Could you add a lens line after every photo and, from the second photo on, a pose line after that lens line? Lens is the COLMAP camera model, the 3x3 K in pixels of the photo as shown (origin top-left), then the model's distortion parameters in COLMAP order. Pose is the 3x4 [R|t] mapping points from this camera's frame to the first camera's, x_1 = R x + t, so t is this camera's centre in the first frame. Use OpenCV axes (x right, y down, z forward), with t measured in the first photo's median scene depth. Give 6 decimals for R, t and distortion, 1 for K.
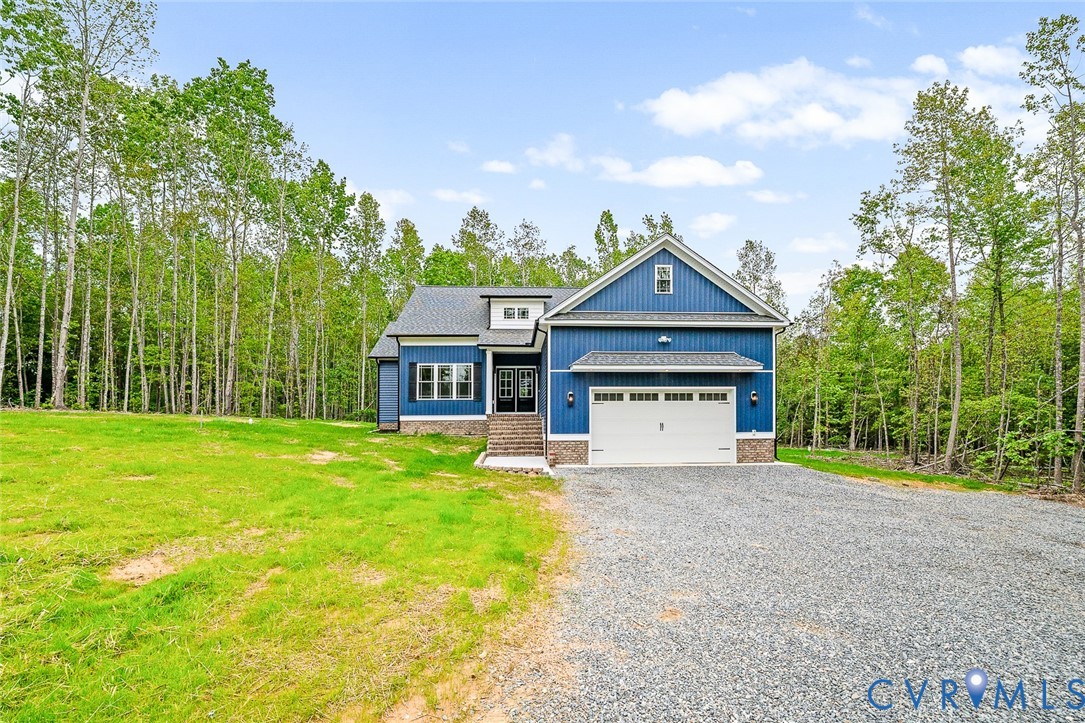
lens RADIAL K [[460.7, 0, 622.8], [0, 460.7, 433.2], [0, 0, 1]] dist [-0.027010, -0.000020]
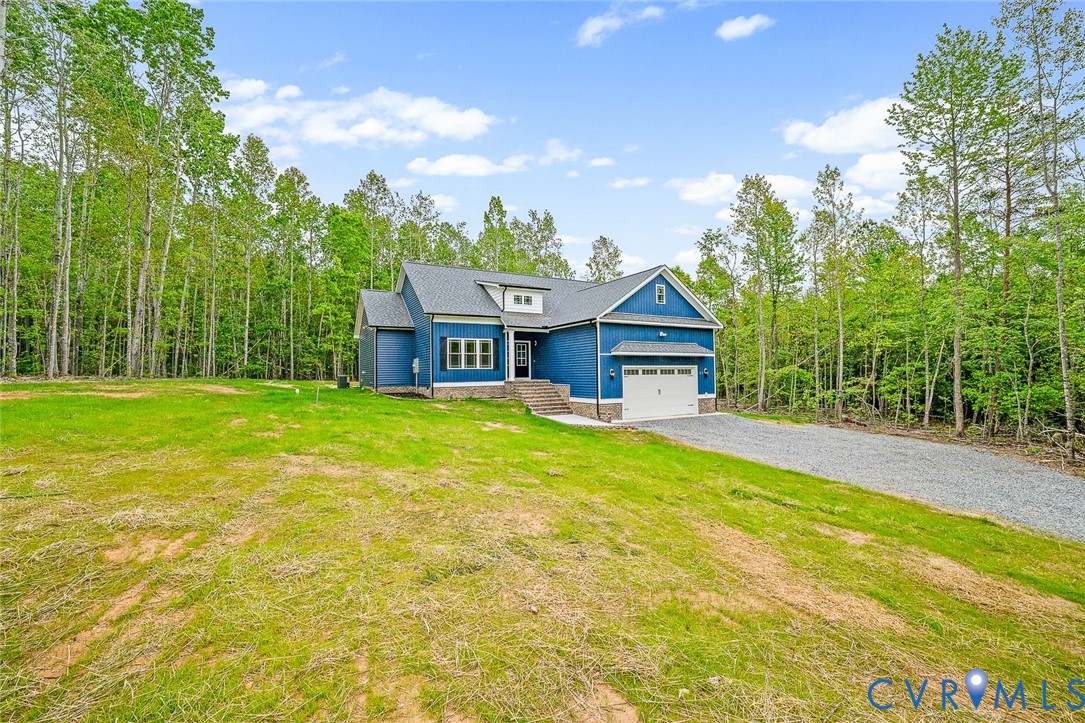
lens RADIAL K [[441.6, 0, 542.3], [0, 441.6, 363.5], [0, 0, 1]] dist [-0.025543, 0.006699]
pose [[0.908835, 0.006235, 0.417109, -0.718416], [0.001574, 0.999830, -0.018377, -0.067316], [-0.417153, 0.017358, 0.908671, -0.125062]]
